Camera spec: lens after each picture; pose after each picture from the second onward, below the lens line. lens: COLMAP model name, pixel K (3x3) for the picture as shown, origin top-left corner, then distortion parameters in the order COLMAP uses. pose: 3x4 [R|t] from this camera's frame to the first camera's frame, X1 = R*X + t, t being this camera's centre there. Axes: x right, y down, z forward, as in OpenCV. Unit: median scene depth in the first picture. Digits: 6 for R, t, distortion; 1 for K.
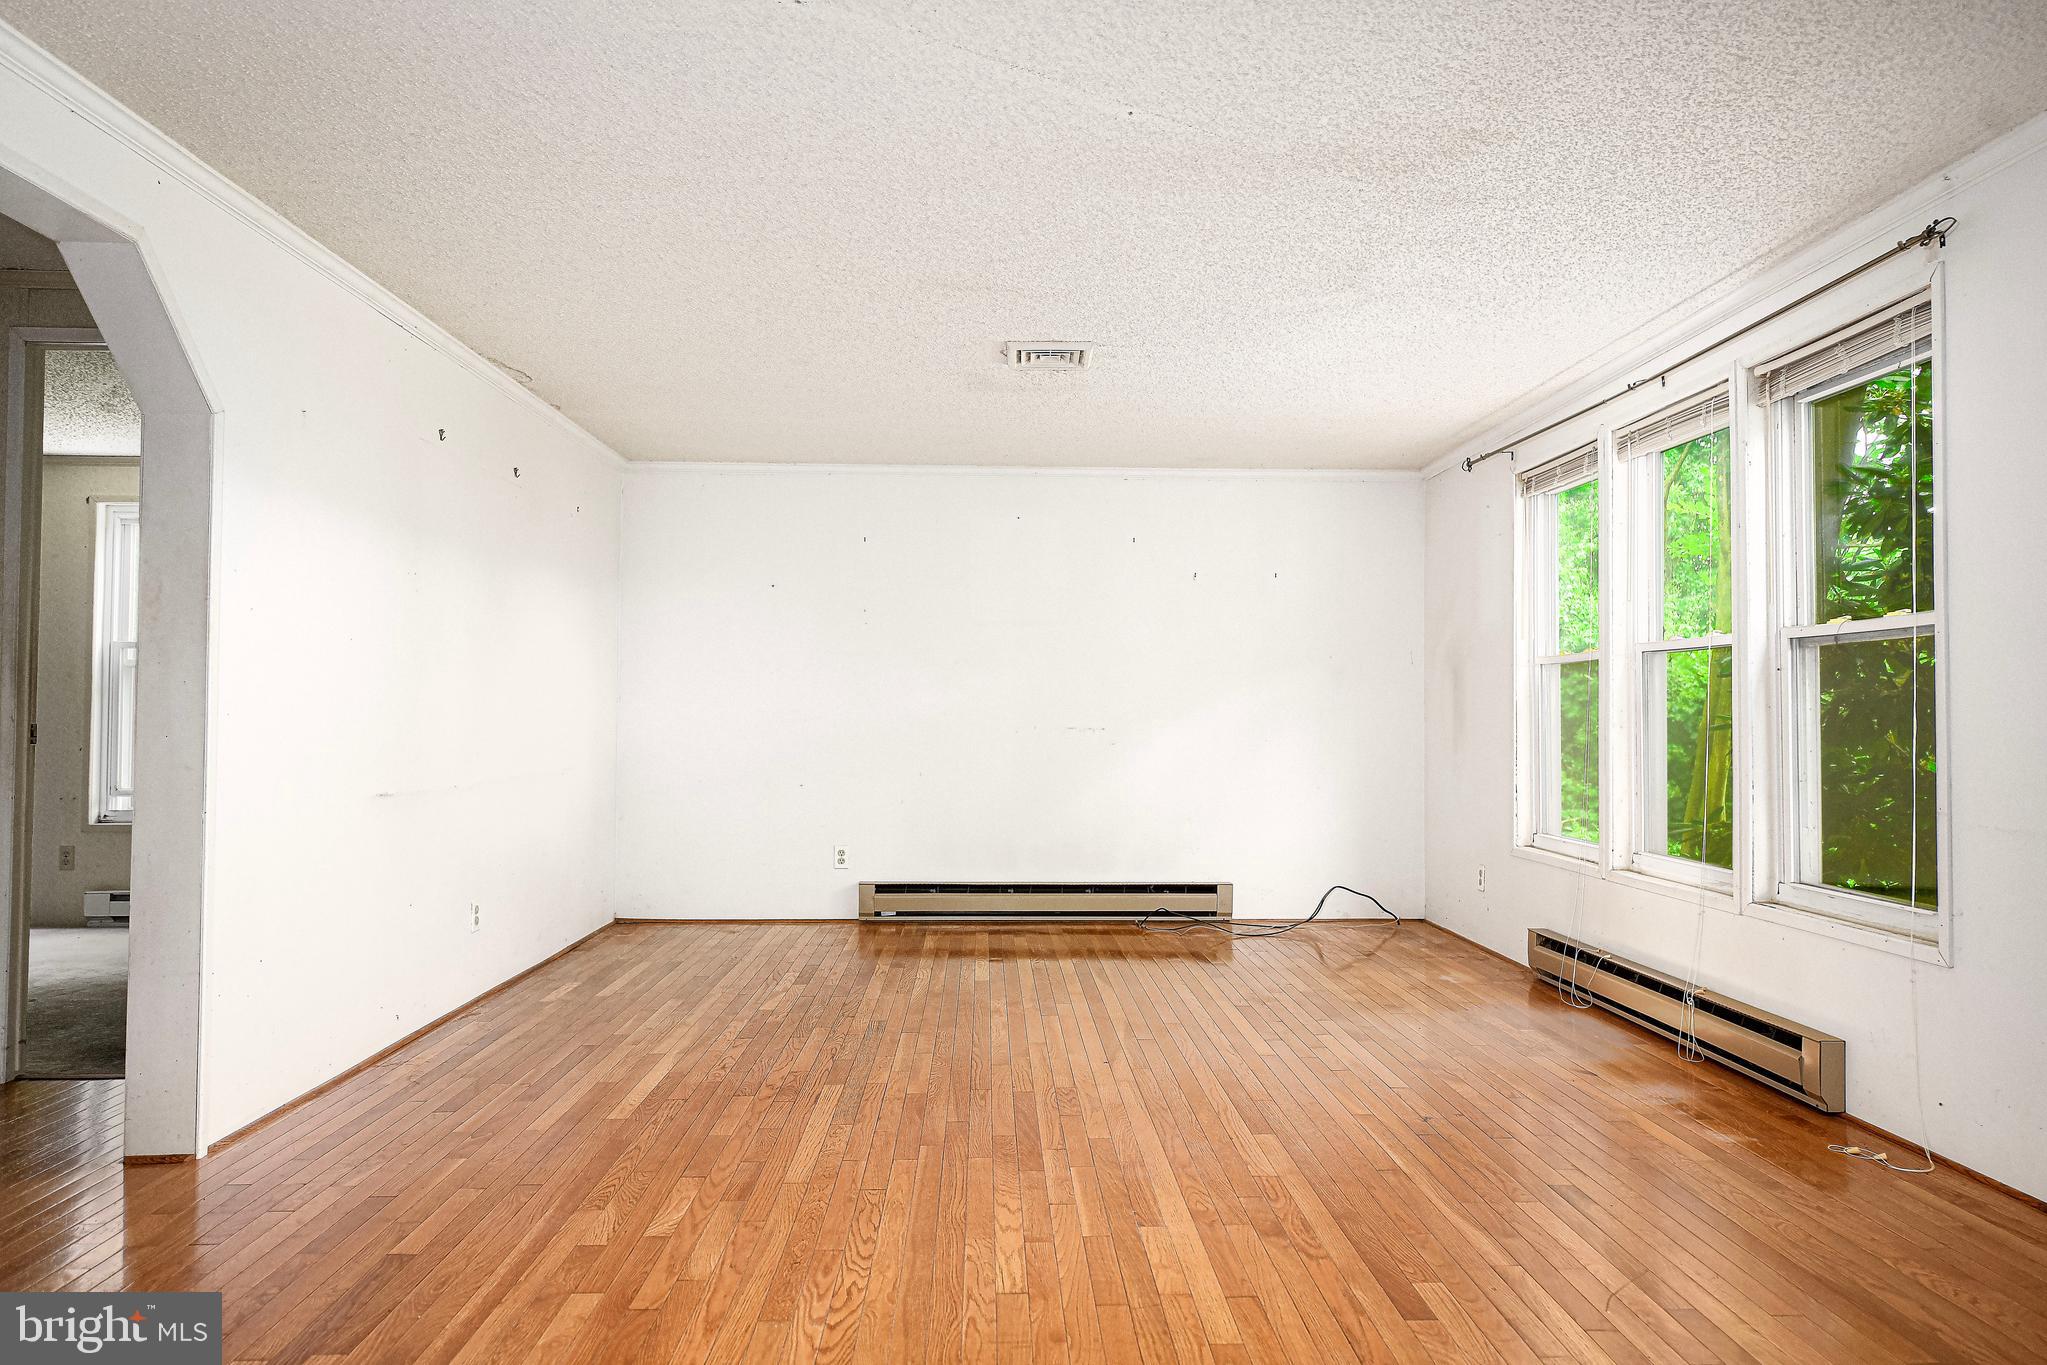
lens RADIAL K [[1378.4, 0, 1023.5], [0, 1378.4, 682.5], [0, 0, 1]] dist [-0.001017, -0.000294]
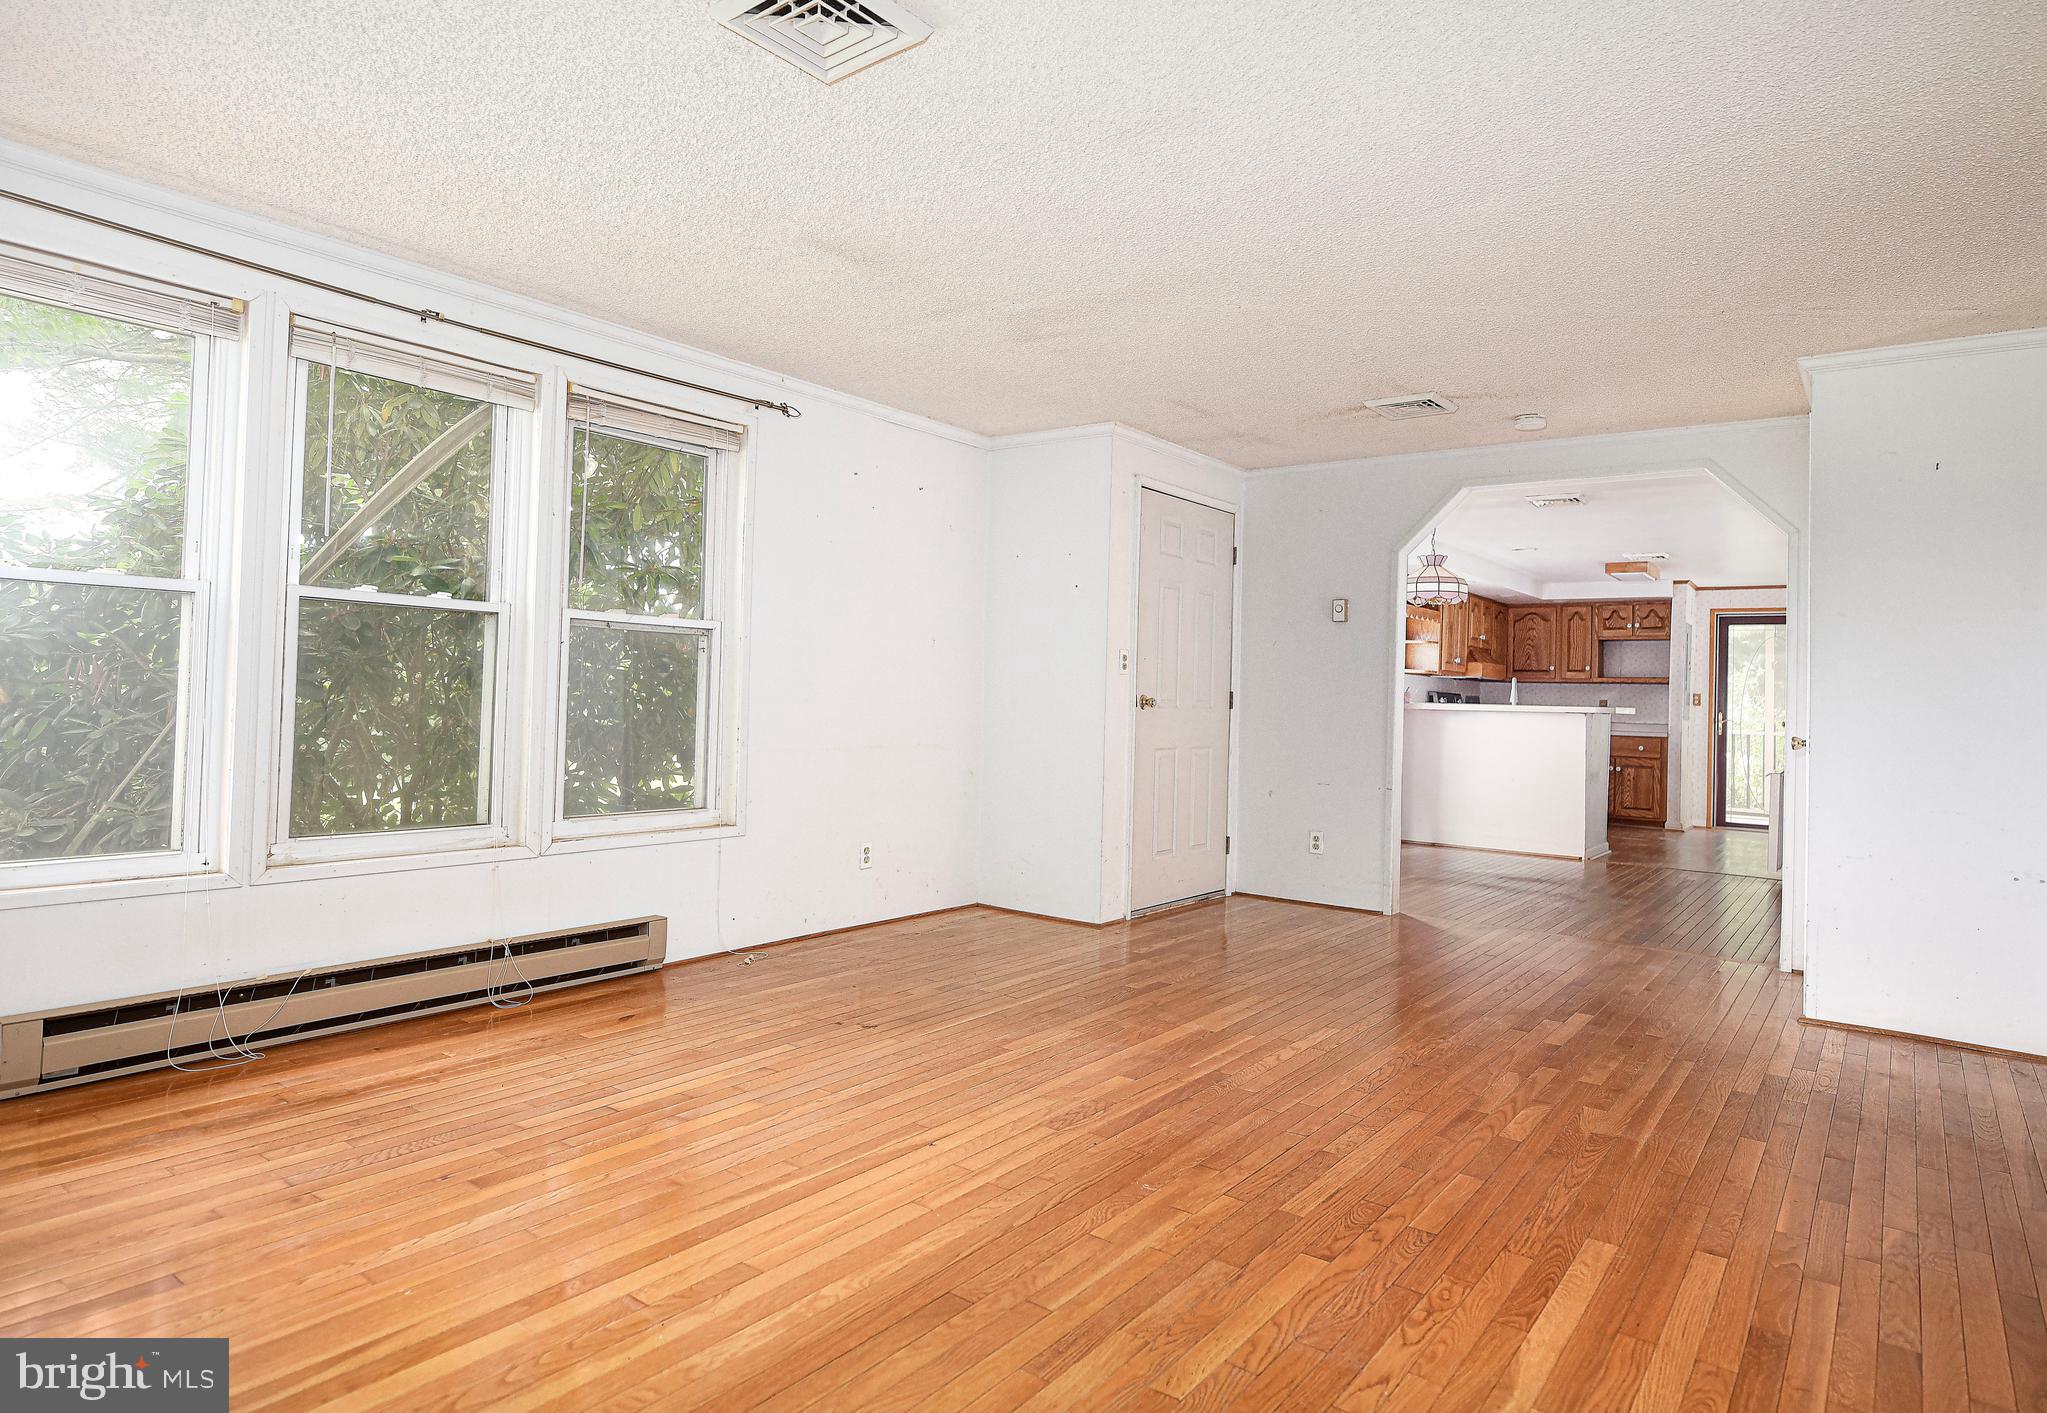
lens RADIAL K [[1129.9, 0, 1016.8], [0, 1129.9, 668.5], [0, 0, 1]] dist [-0.002915, -0.000111]
pose [[-0.770797, -0.012004, 0.636968, -0.499049], [-0.047506, 0.998122, -0.038678, 0.039190], [-0.635308, -0.060073, -0.769919, 1.939821]]
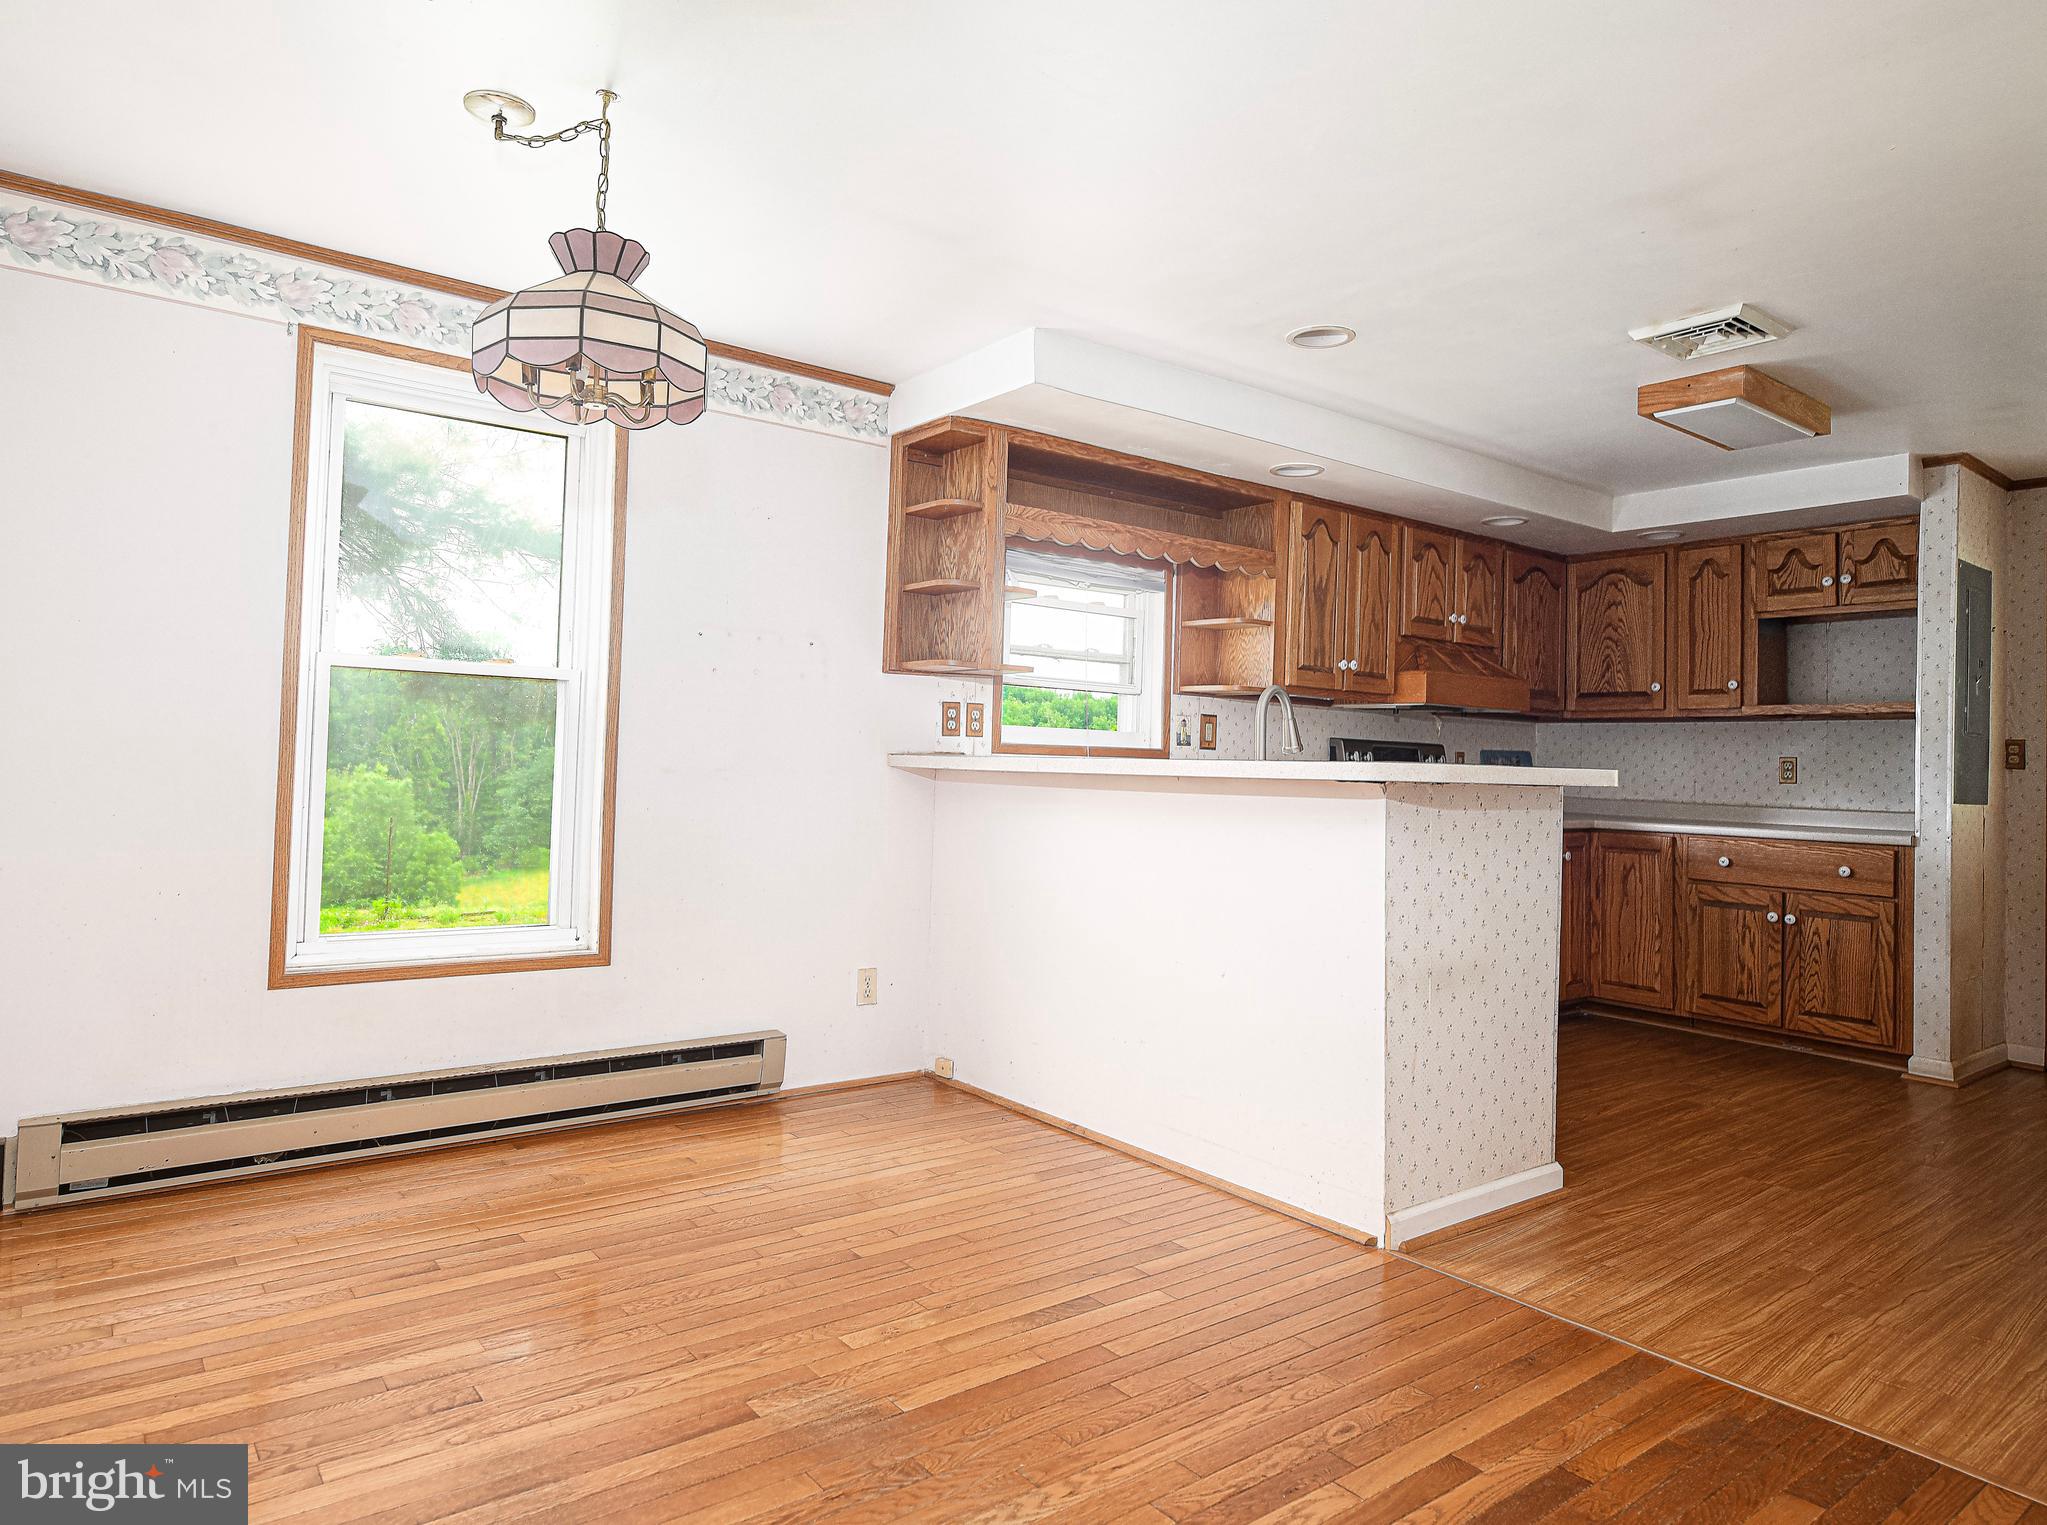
lens RADIAL K [[1293.5, 0, 989.9], [0, 1293.5, 714.0], [0, 0, 1]] dist [-0.005002, 0.000819]
pose [[-0.590743, 0.010604, 0.806790, -0.495432], [-0.047433, 0.997728, -0.047844, 0.035164], [-0.805465, -0.066532, -0.588897, 1.773515]]
